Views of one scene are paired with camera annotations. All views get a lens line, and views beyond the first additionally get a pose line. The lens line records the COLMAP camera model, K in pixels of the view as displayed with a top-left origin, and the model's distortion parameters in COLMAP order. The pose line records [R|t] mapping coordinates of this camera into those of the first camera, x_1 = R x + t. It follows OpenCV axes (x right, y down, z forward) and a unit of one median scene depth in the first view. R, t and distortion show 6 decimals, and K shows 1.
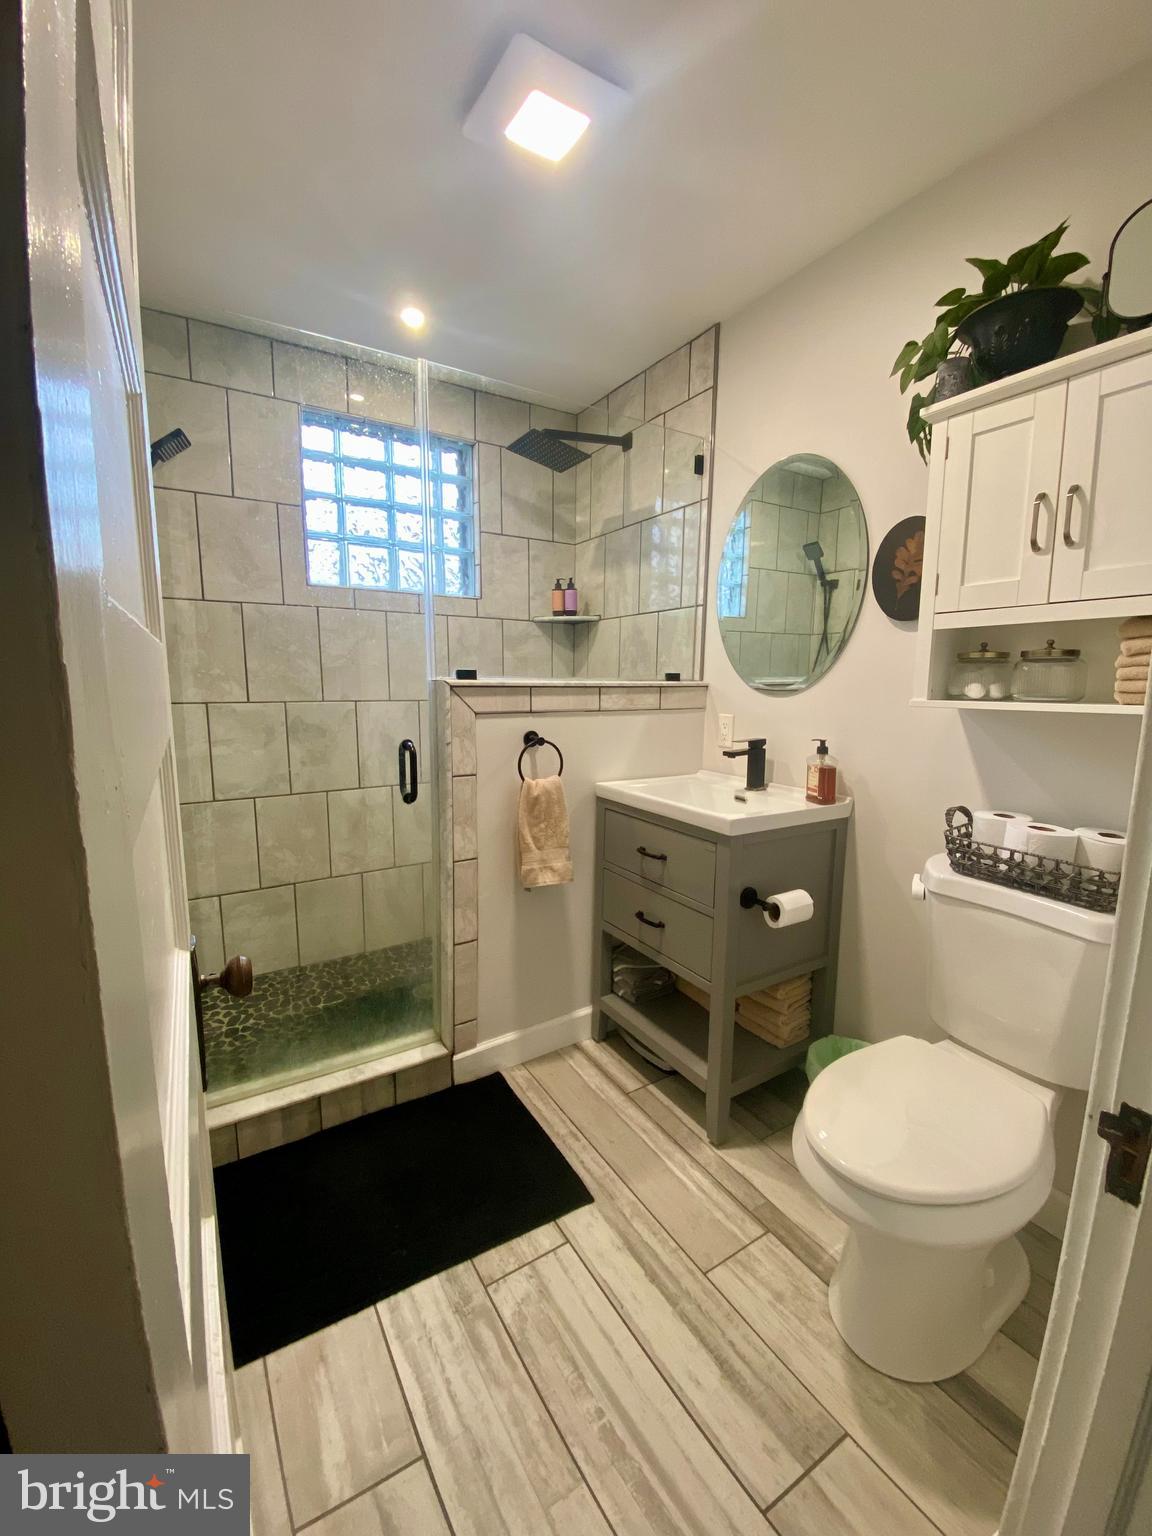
lens RADIAL K [[624.6, 0, 576.0], [0, 624.6, 768.0], [0, 0, 1]] dist [0.042849, -0.021942]
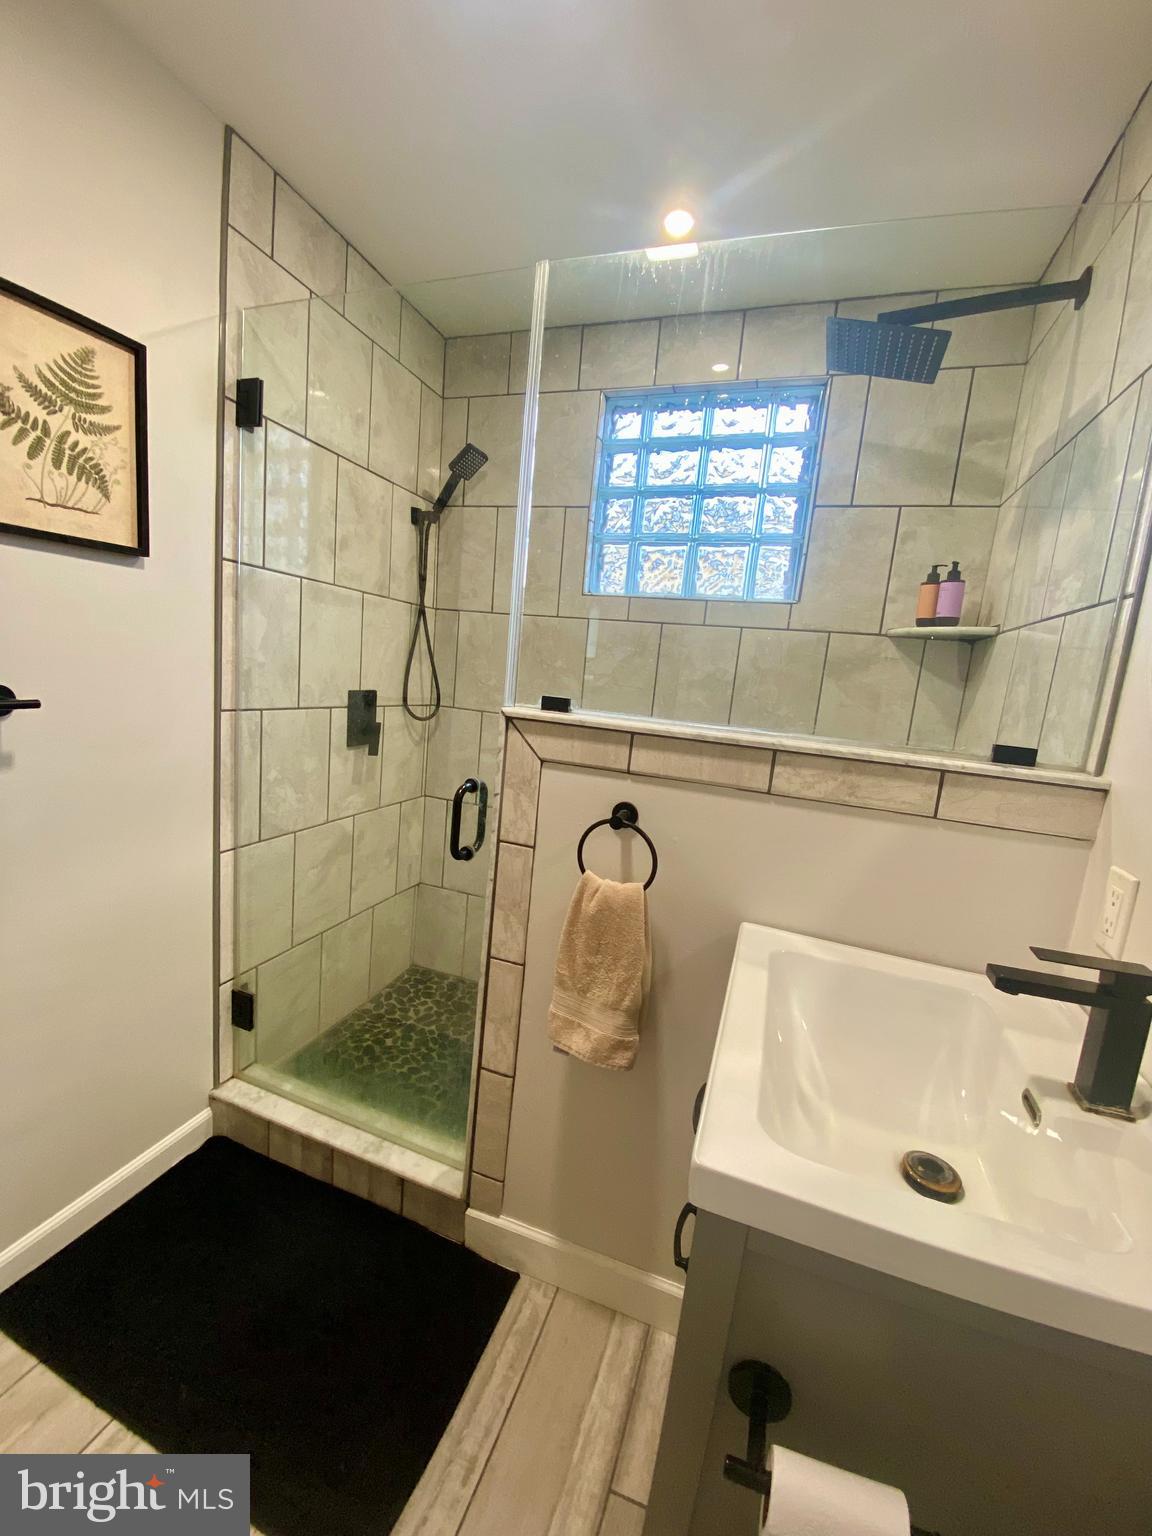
lens RADIAL K [[624.2, 0, 580.0], [0, 624.2, 765.2], [0, 0, 1]] dist [0.024683, -0.021401]
pose [[0.620464, 0.166976, -0.766253, 0.374597], [-0.196458, 0.979010, 0.054259, -0.122625], [0.759229, 0.116871, 0.640244, 0.572061]]
